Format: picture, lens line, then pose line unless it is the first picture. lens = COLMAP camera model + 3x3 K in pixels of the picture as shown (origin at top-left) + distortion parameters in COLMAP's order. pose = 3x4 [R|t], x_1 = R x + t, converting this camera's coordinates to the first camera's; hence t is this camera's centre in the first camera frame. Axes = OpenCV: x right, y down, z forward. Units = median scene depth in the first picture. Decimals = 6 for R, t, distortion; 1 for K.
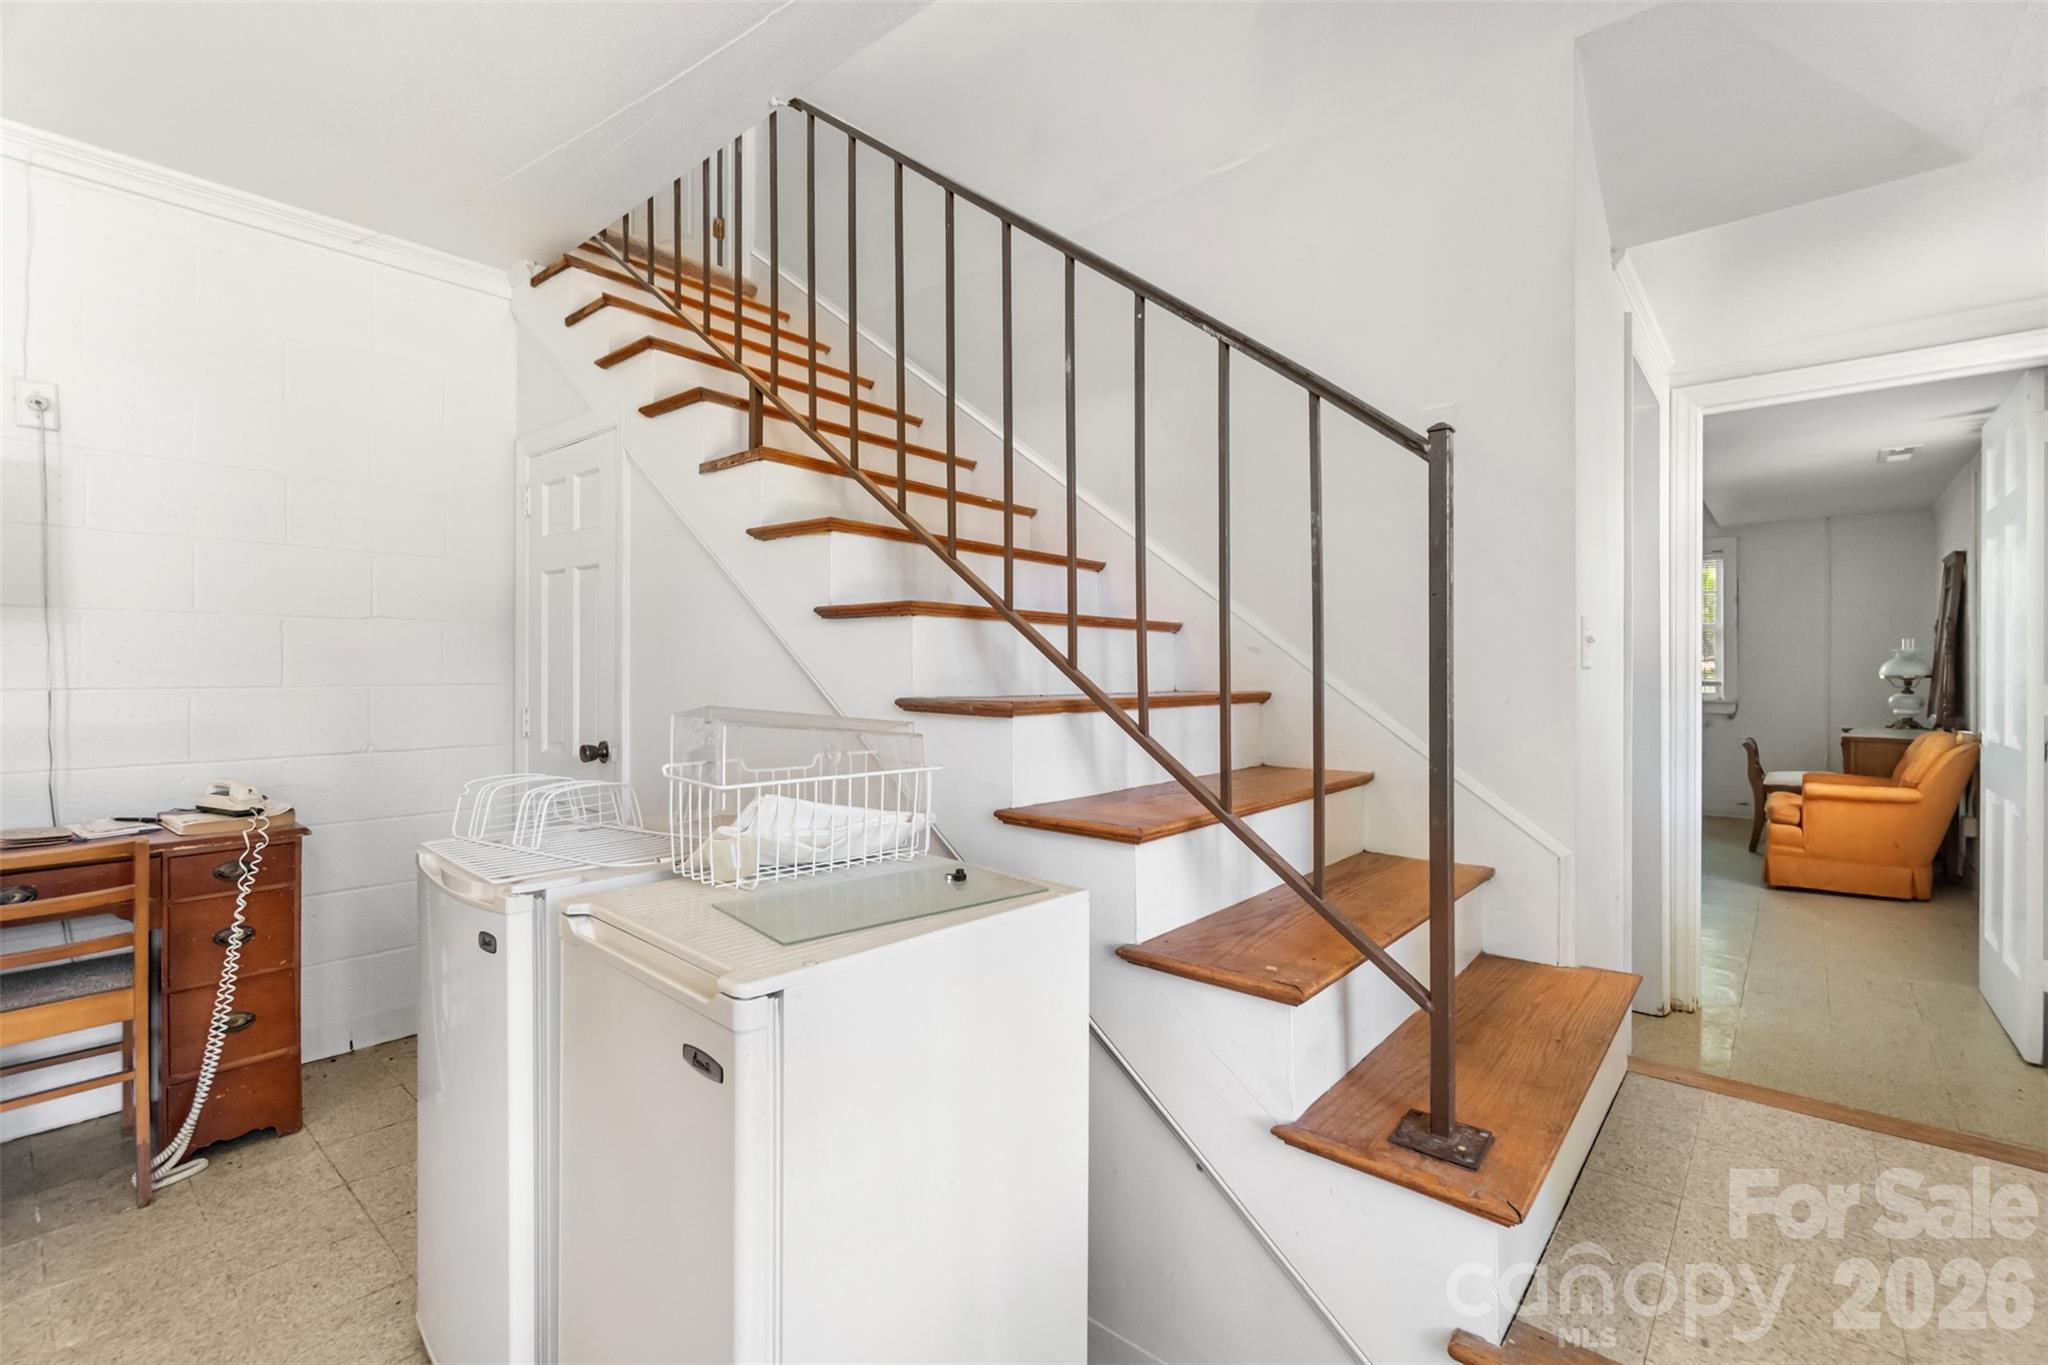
lens RADIAL K [[899.5, 0, 1025.7], [0, 899.5, 671.9], [0, 0, 1]] dist [-0.004107, -0.000051]
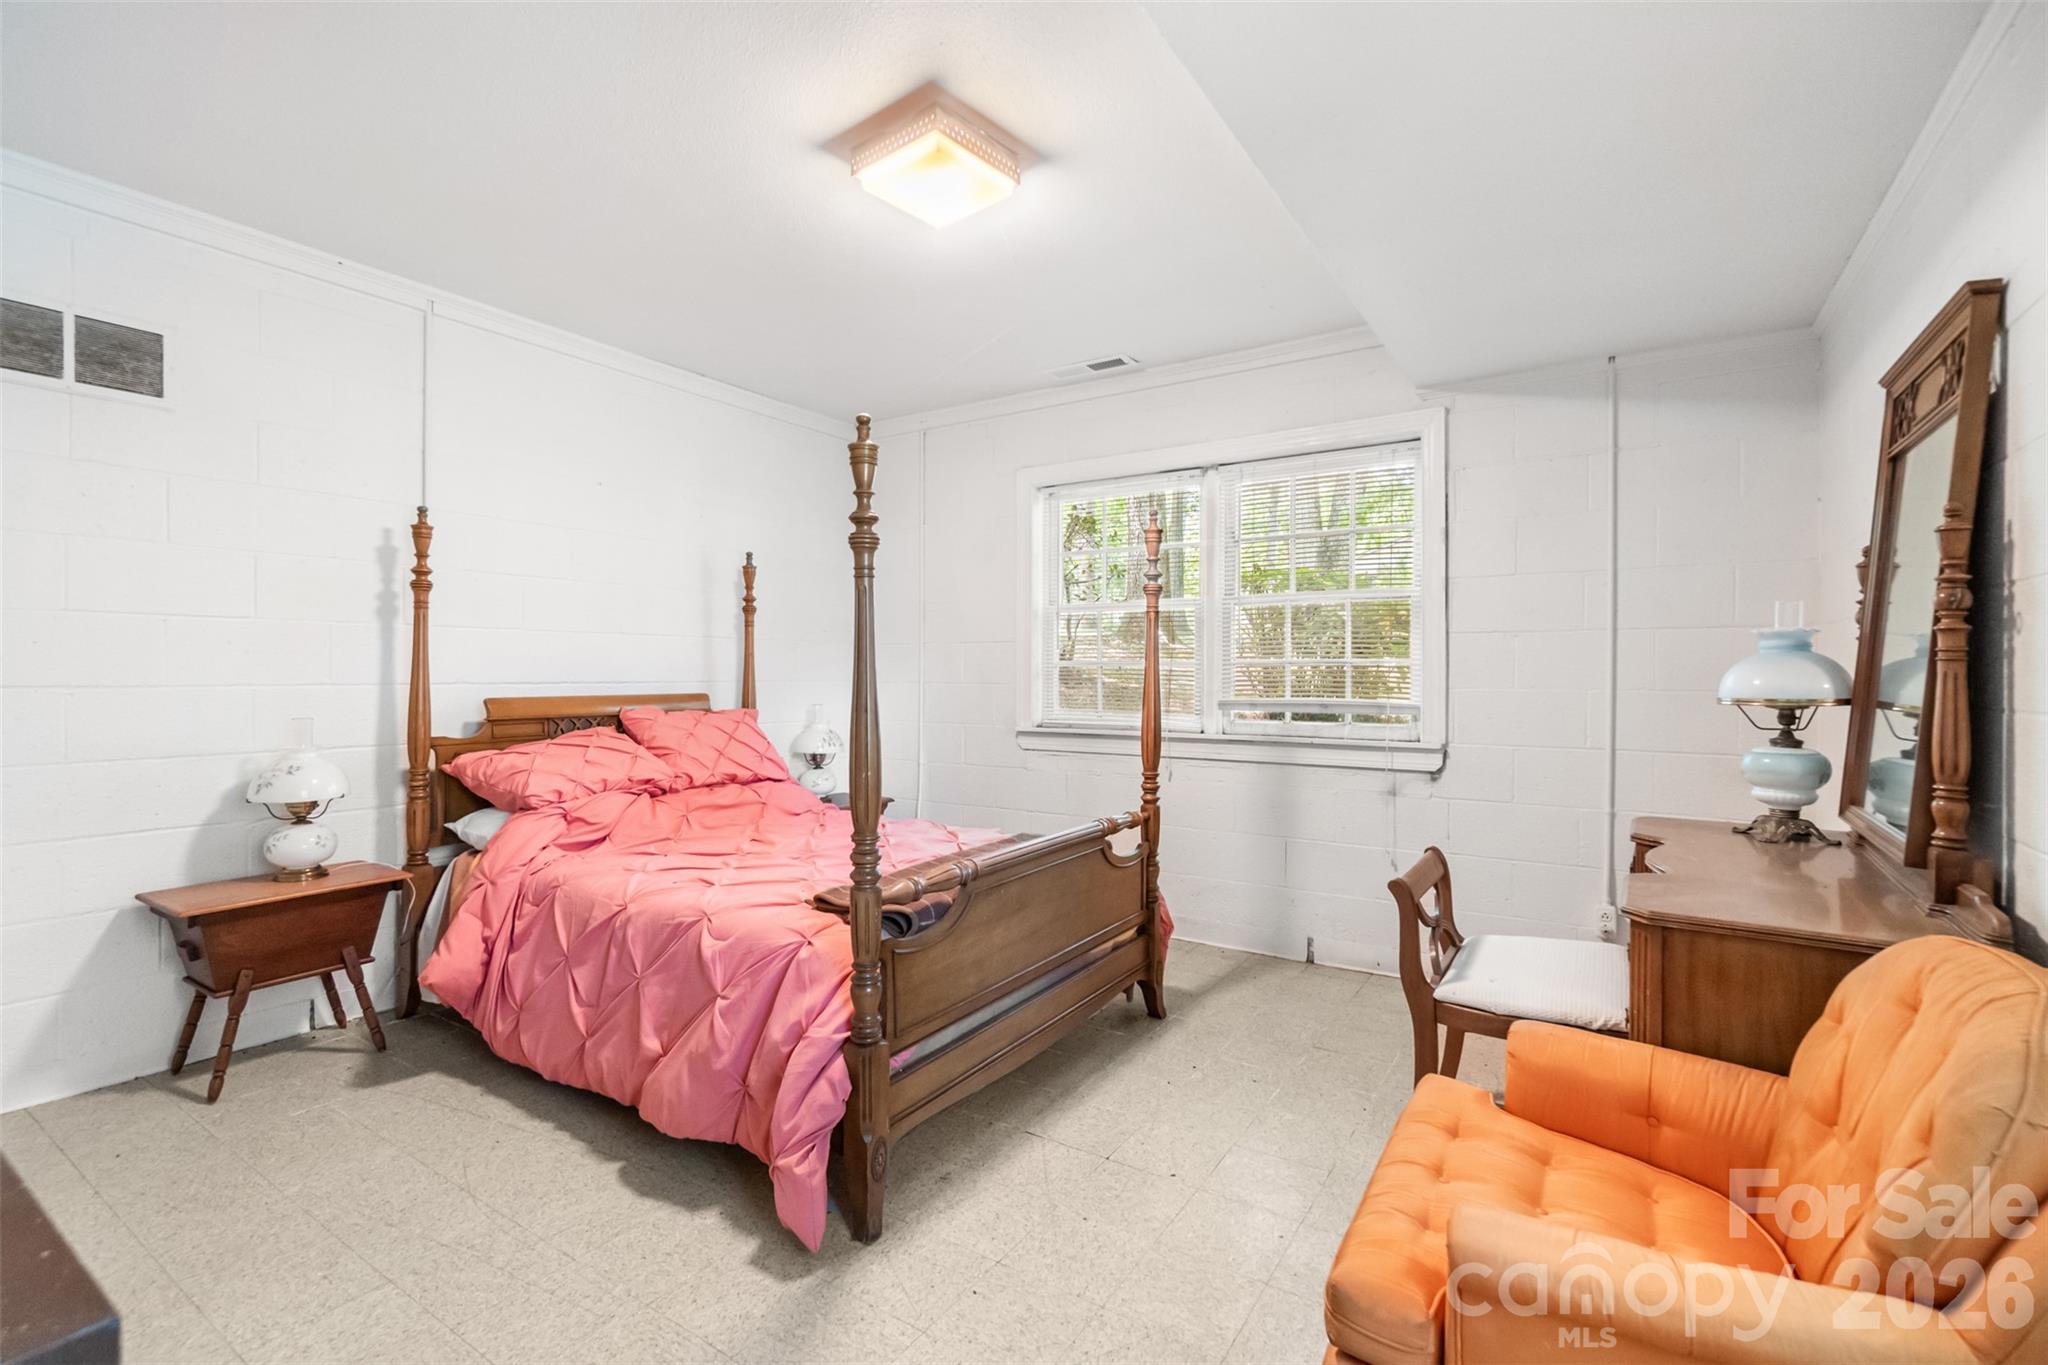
lens RADIAL K [[899.5, 0, 1021.2], [0, 899.5, 682.8], [0, 0, 1]] dist [-0.004107, -0.000051]
pose [[0.990083, 0.000287, 0.140484, 0.604319], [-0.000517, 0.999999, 0.001604, -0.002893], [-0.140483, -0.001661, 0.990082, 0.664681]]
